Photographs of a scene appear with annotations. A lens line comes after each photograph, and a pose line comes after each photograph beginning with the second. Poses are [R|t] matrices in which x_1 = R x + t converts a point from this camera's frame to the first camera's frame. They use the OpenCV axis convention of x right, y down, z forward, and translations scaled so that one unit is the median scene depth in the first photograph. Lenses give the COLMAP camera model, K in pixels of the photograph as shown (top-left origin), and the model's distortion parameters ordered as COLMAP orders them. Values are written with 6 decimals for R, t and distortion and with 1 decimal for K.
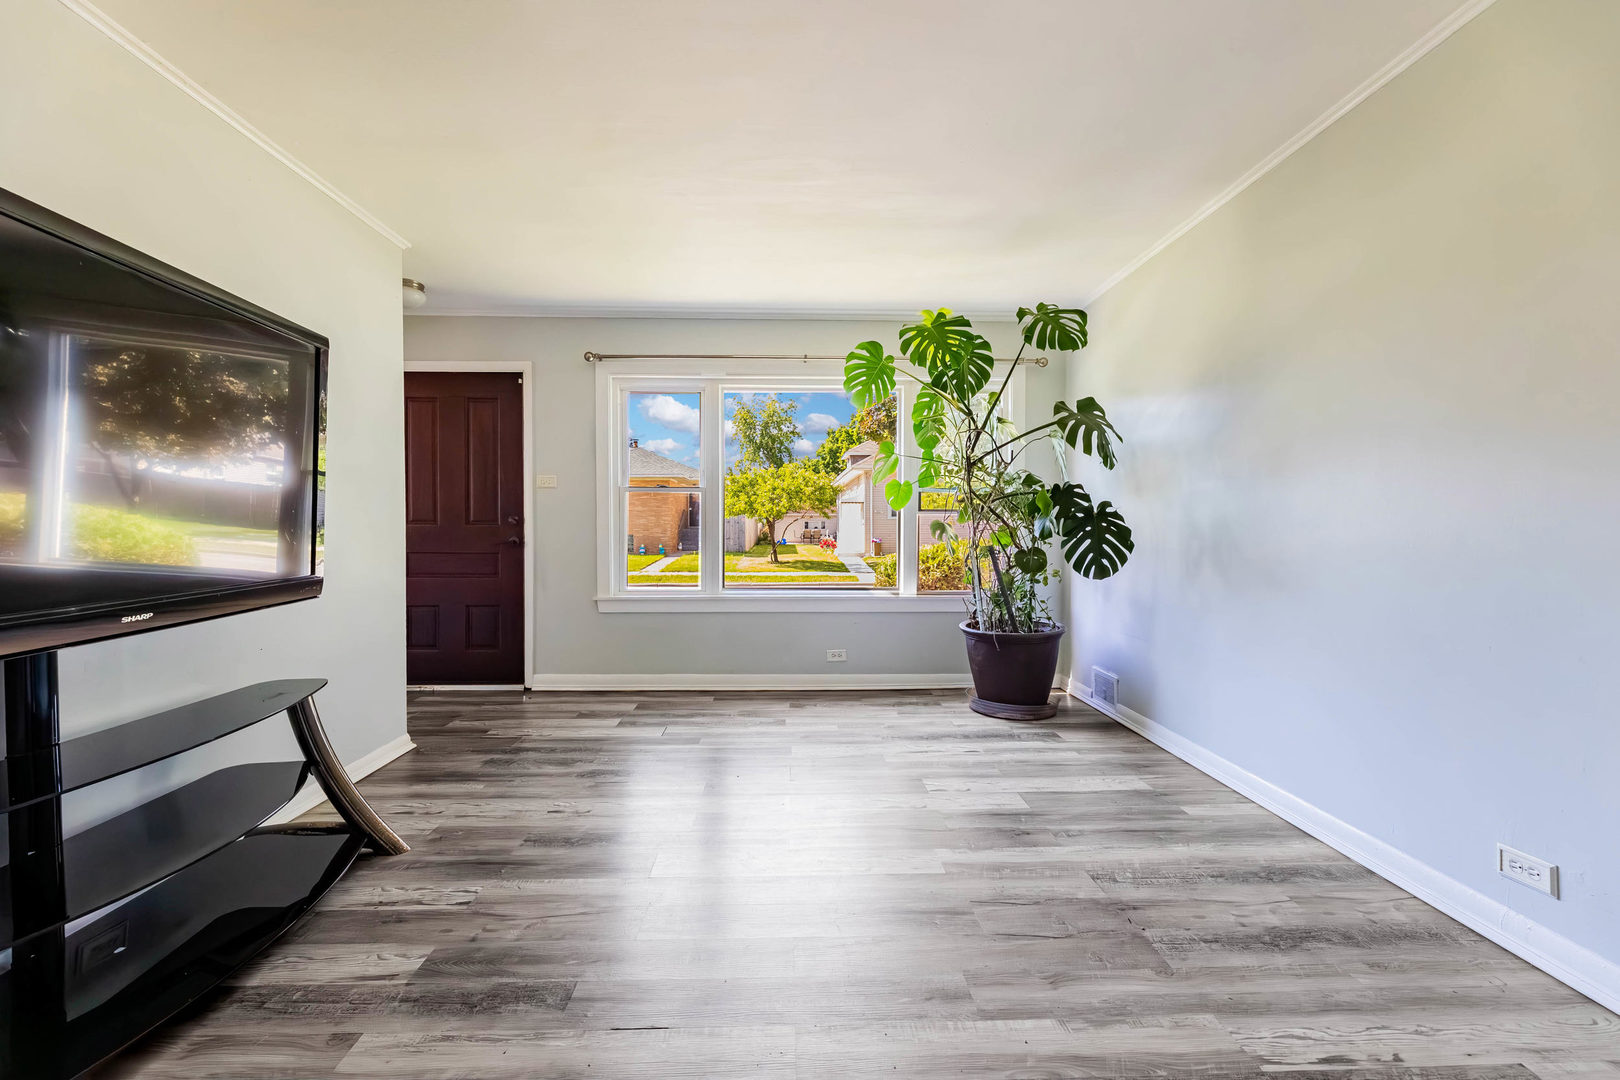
lens RADIAL K [[664.8, 0, 810.0], [0, 664.8, 540.0], [0, 0, 1]] dist [0.000200, -0.000236]
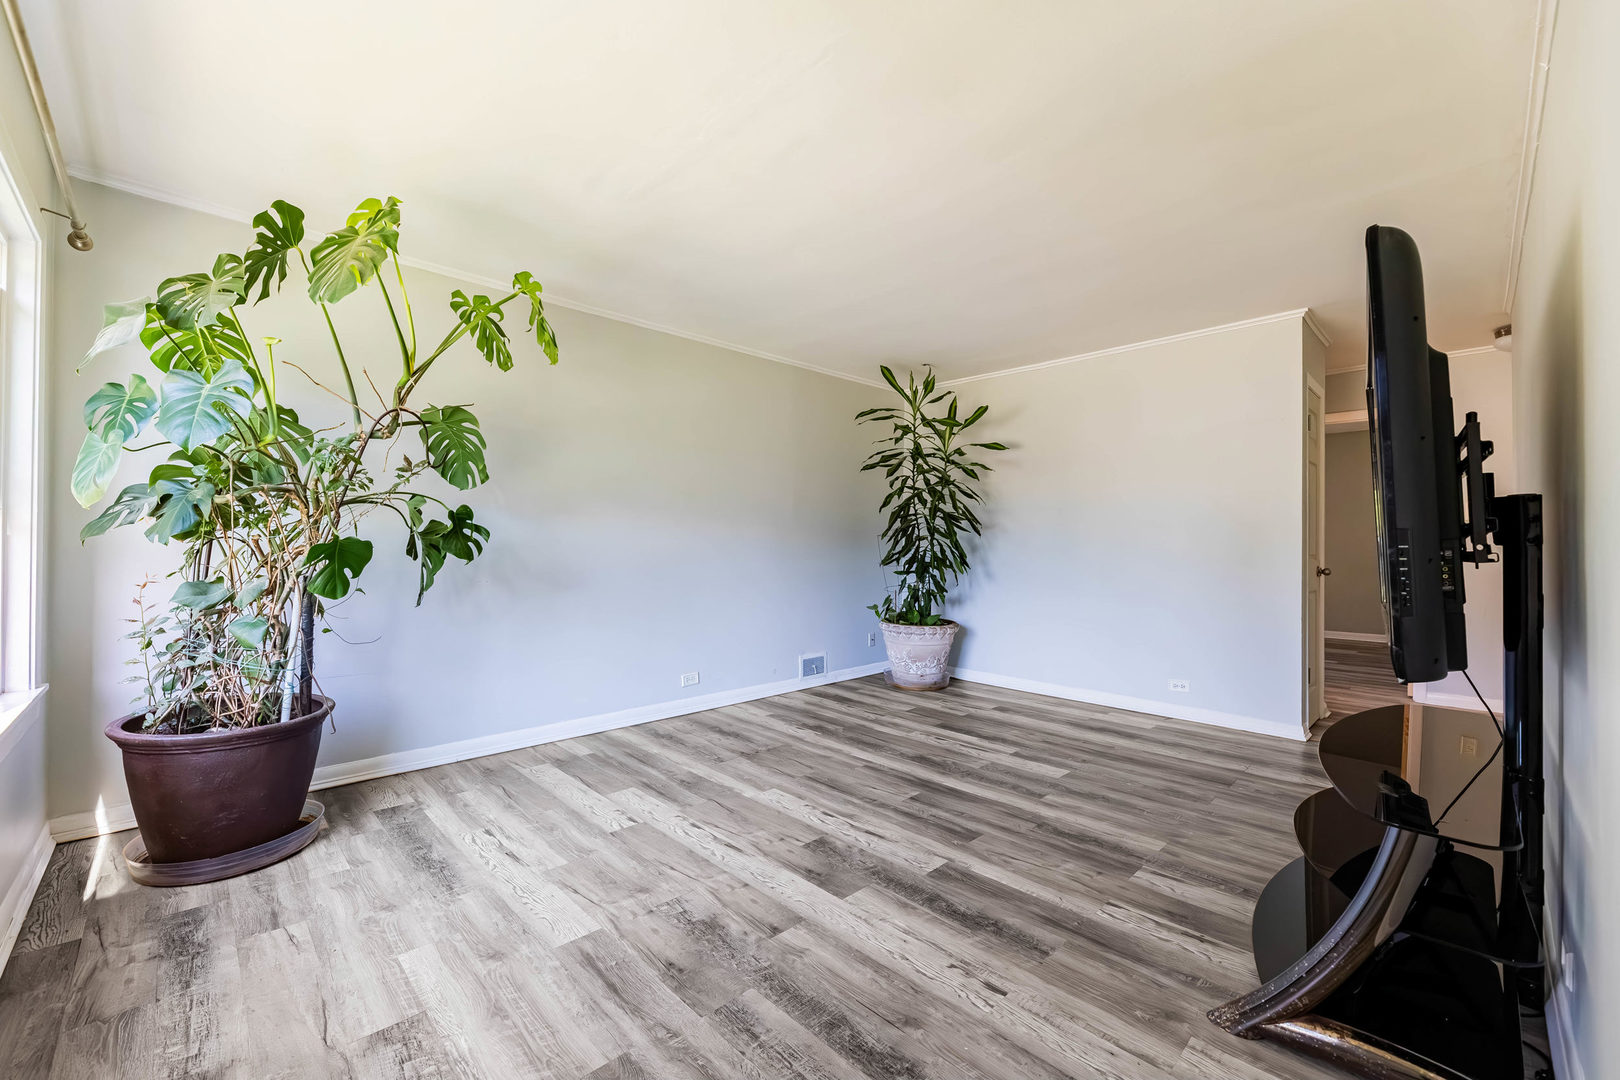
lens RADIAL K [[628.7, 0, 810.0], [0, 628.7, 540.0], [0, 0, 1]] dist [0.000282, 0.000008]
pose [[-0.666966, 0.007050, 0.745055, -0.547303], [0.010915, 0.999940, 0.000309, -0.023544], [-0.745008, 0.008338, -0.667003, 1.165929]]
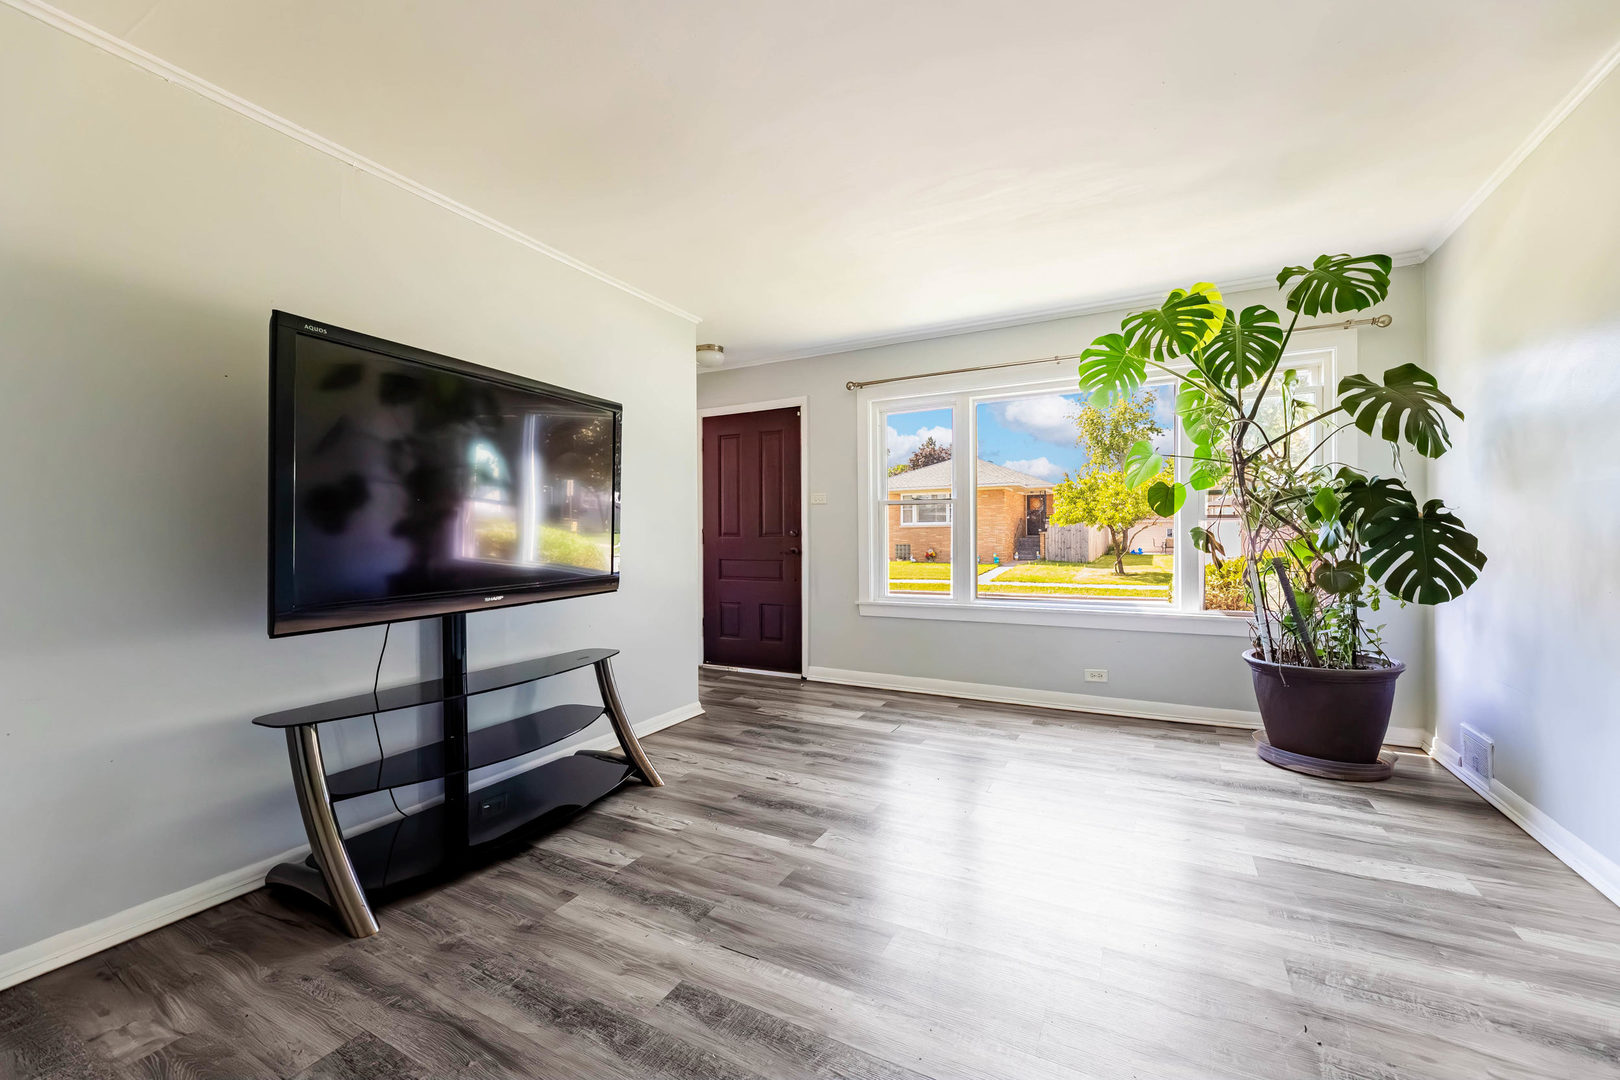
lens RADIAL K [[664.8, 0, 810.0], [0, 664.8, 540.0], [0, 0, 1]] dist [0.000200, -0.000236]
pose [[0.865175, -0.004591, -0.501450, 0.206513], [-0.002260, 0.999912, -0.013054, -0.001857], [0.501466, 0.012427, 0.865088, 0.000847]]
